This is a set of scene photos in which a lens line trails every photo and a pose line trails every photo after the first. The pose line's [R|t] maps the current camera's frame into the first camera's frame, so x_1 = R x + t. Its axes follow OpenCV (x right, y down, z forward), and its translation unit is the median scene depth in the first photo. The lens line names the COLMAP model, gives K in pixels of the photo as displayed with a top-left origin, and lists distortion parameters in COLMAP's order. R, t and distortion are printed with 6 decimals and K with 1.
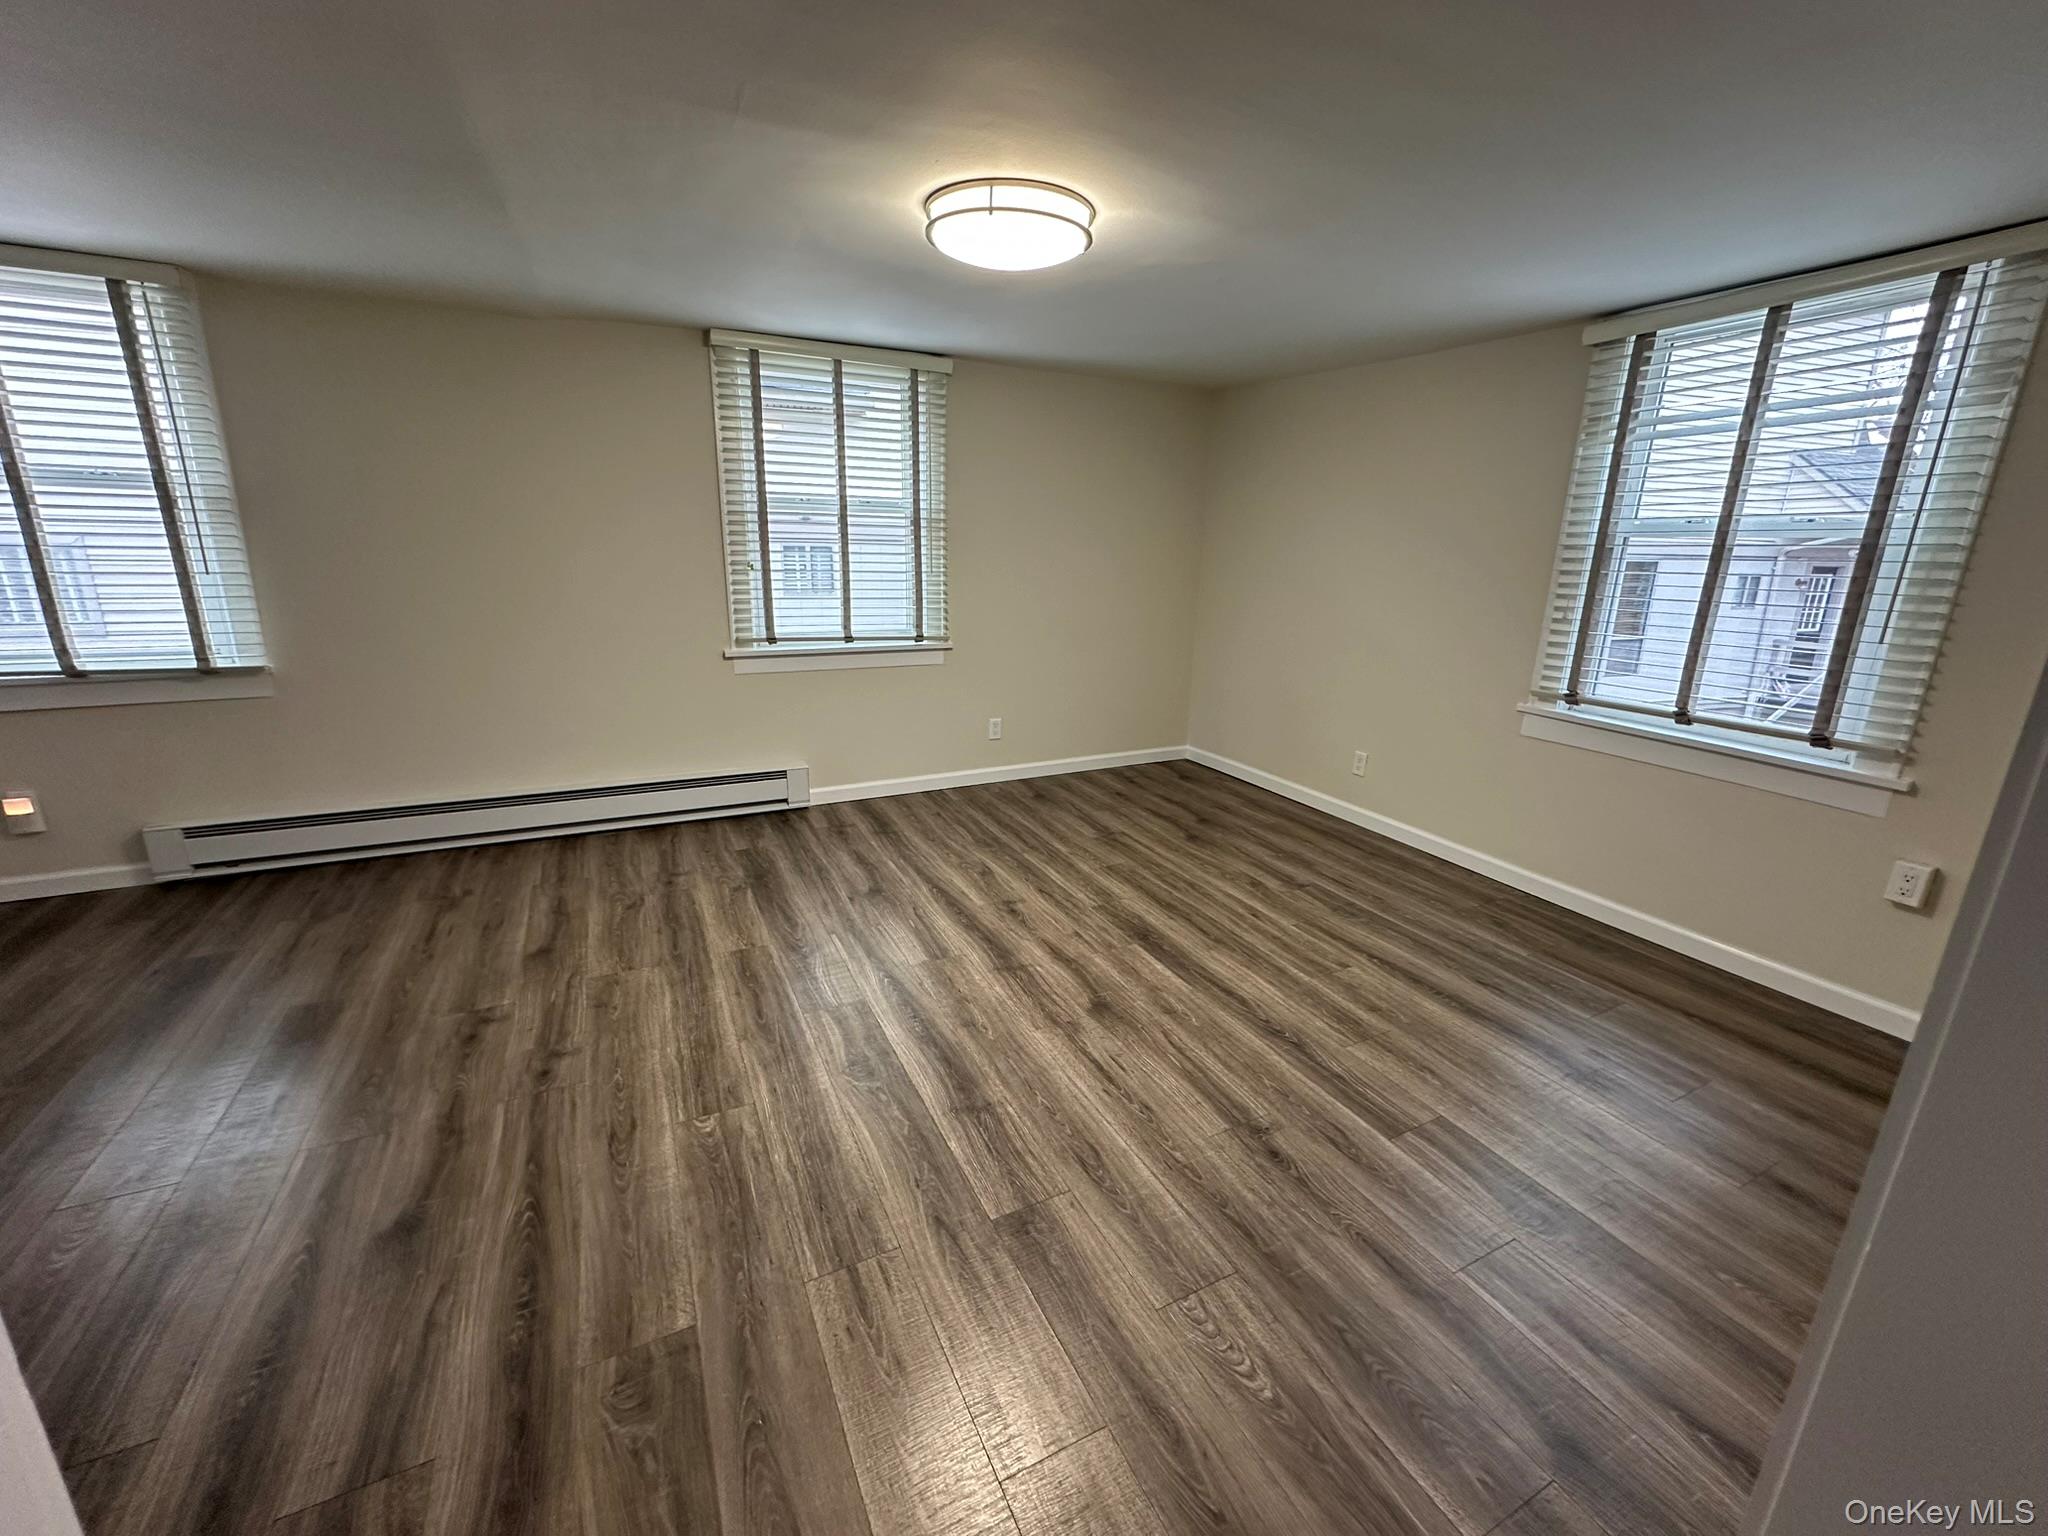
lens RADIAL K [[814.3, 0, 1025.9], [0, 814.3, 773.5], [0, 0, 1]] dist [-0.000832, 0.000276]
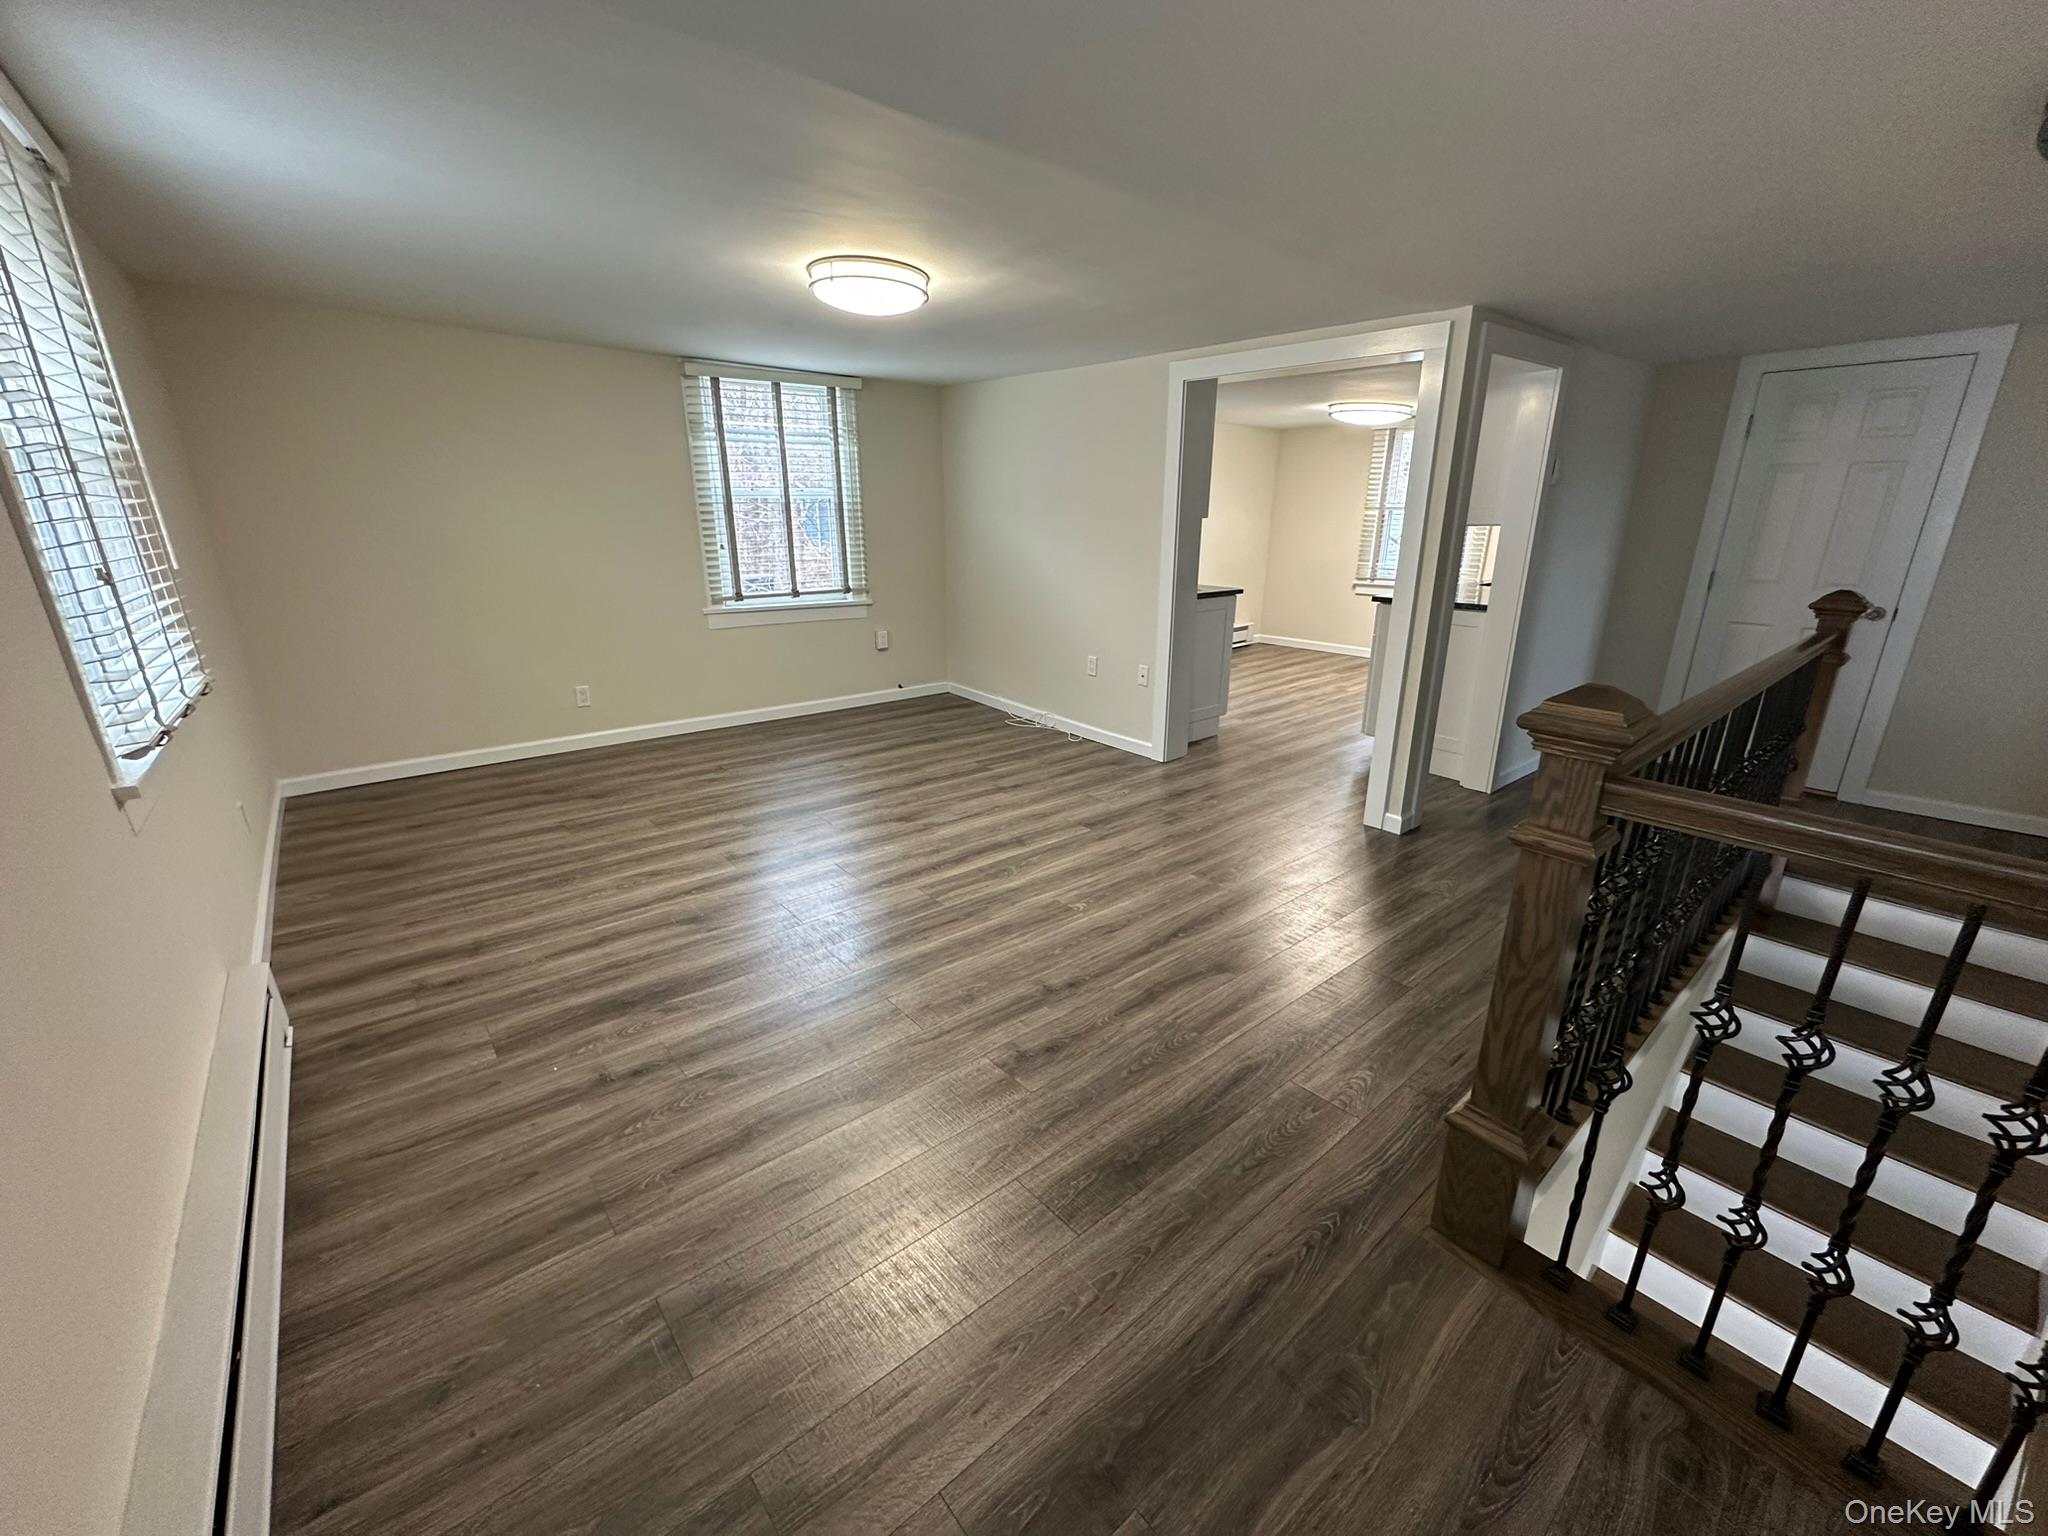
lens RADIAL K [[814.3, 0, 1025.9], [0, 814.3, 773.5], [0, 0, 1]] dist [-0.000832, 0.000276]
pose [[-0.238121, -0.318855, 0.917404, -0.998471], [0.256448, 0.890411, 0.376036, -0.225098], [-0.936767, 0.324809, -0.130256, 0.724400]]
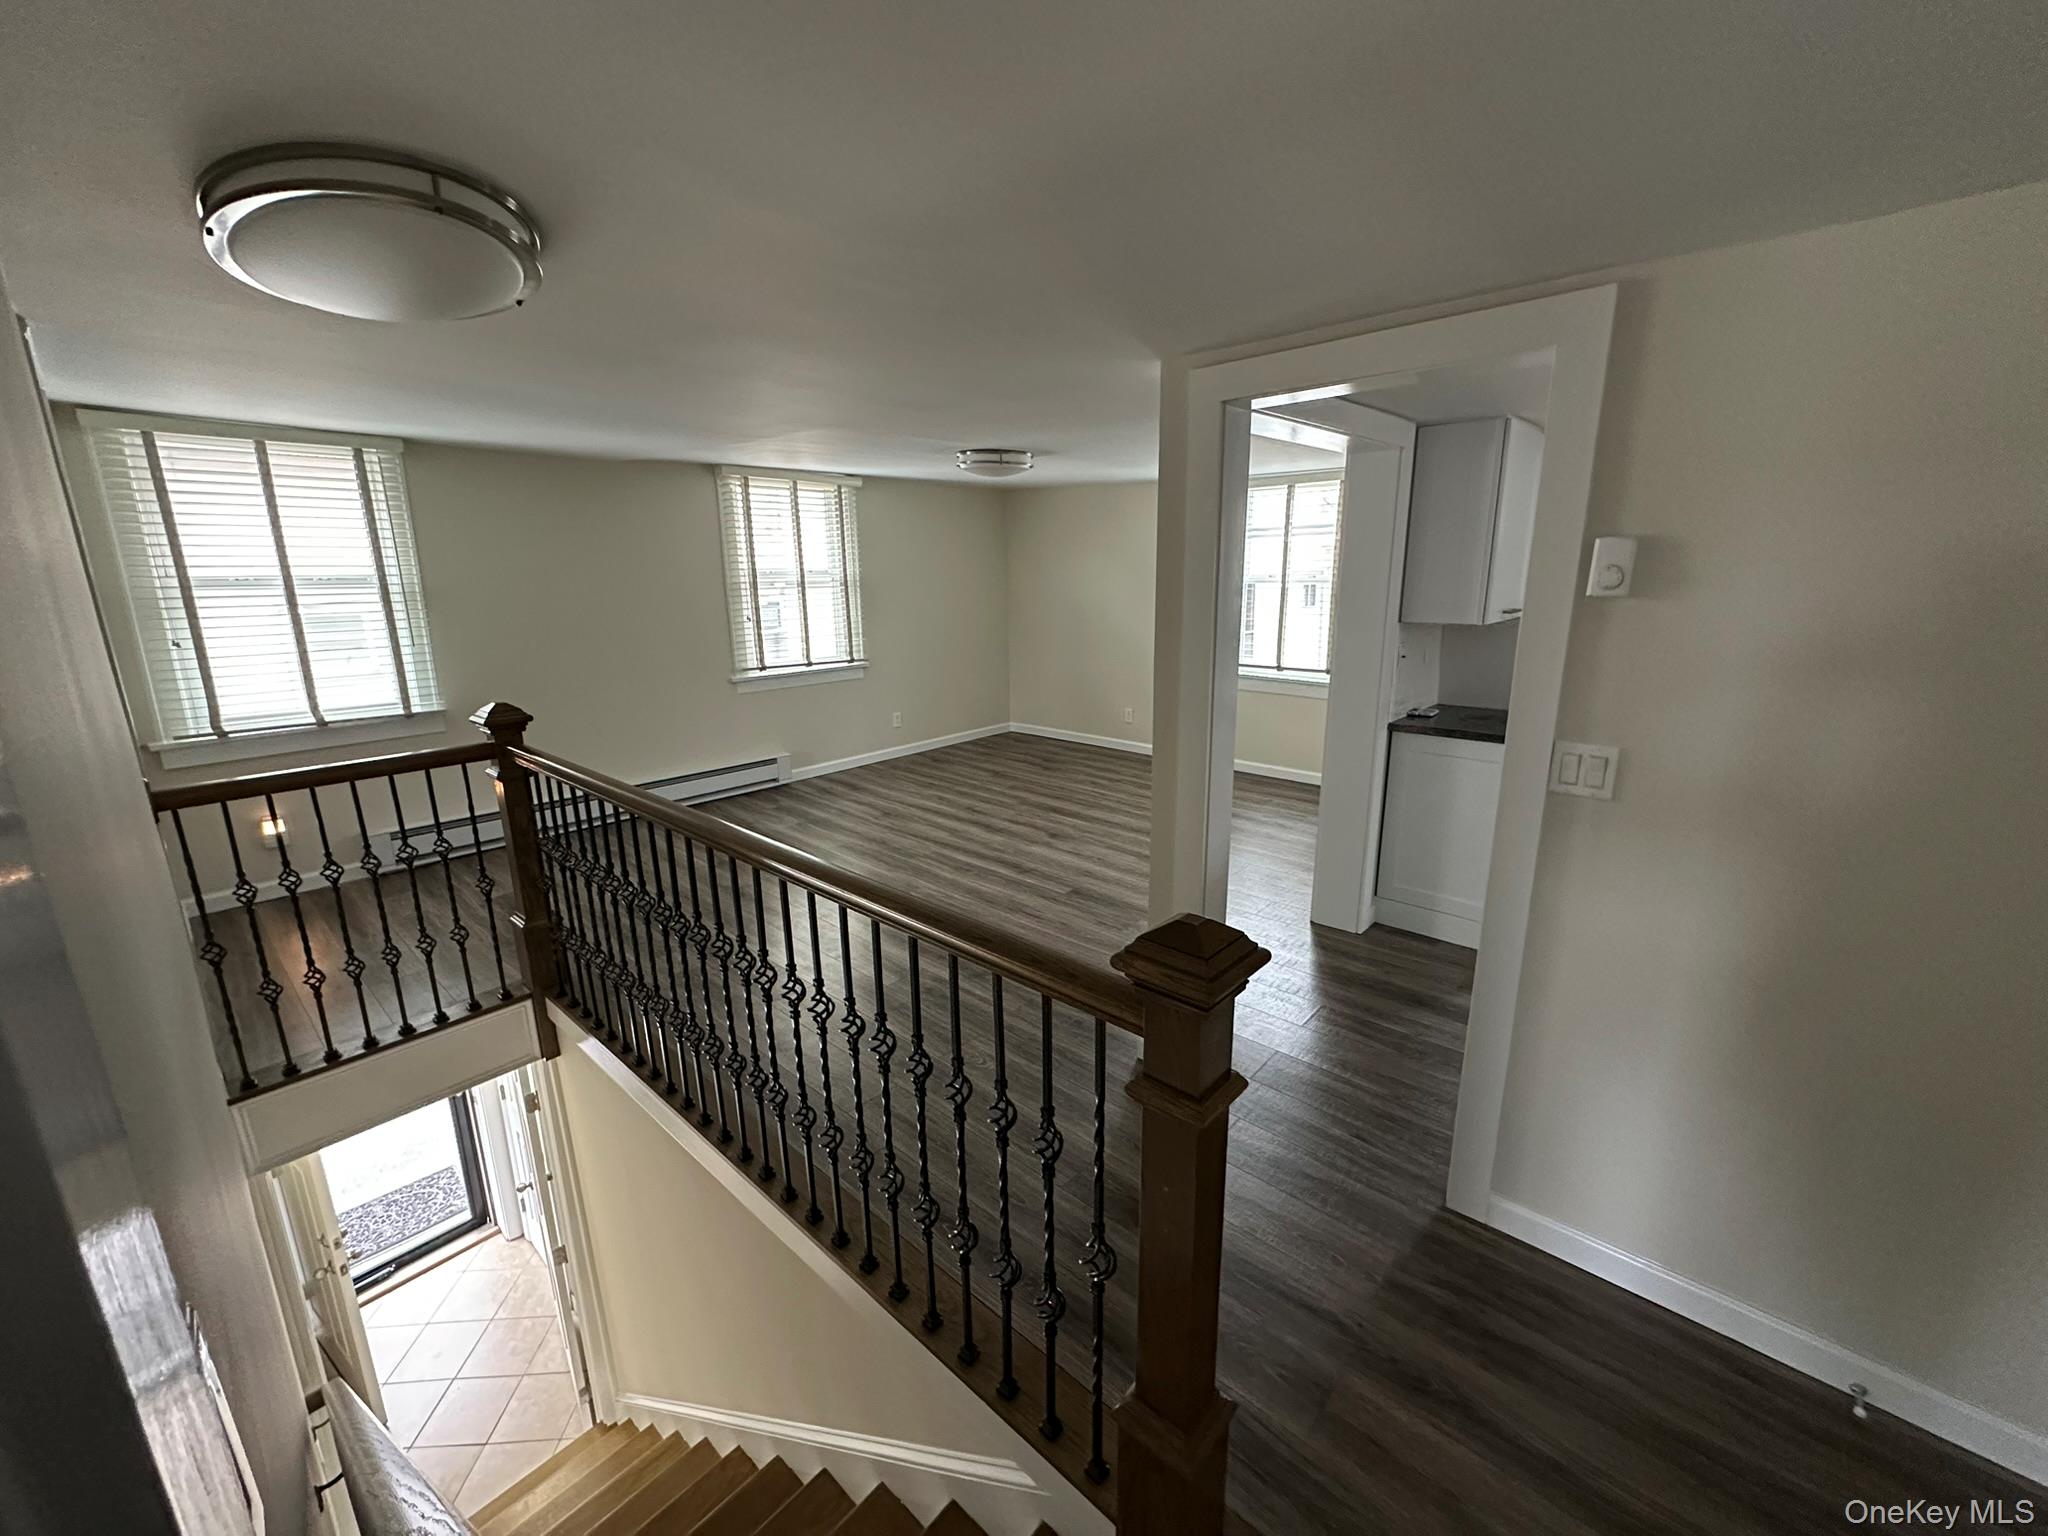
lens RADIAL K [[814.3, 0, 1025.9], [0, 814.3, 773.5], [0, 0, 1]] dist [-0.000832, 0.000276]
pose [[0.928601, -0.119529, 0.351302, -0.483672], [0.128604, 0.991693, -0.002523, 0.102881], [-0.348082, 0.047521, 0.936259, -0.615047]]
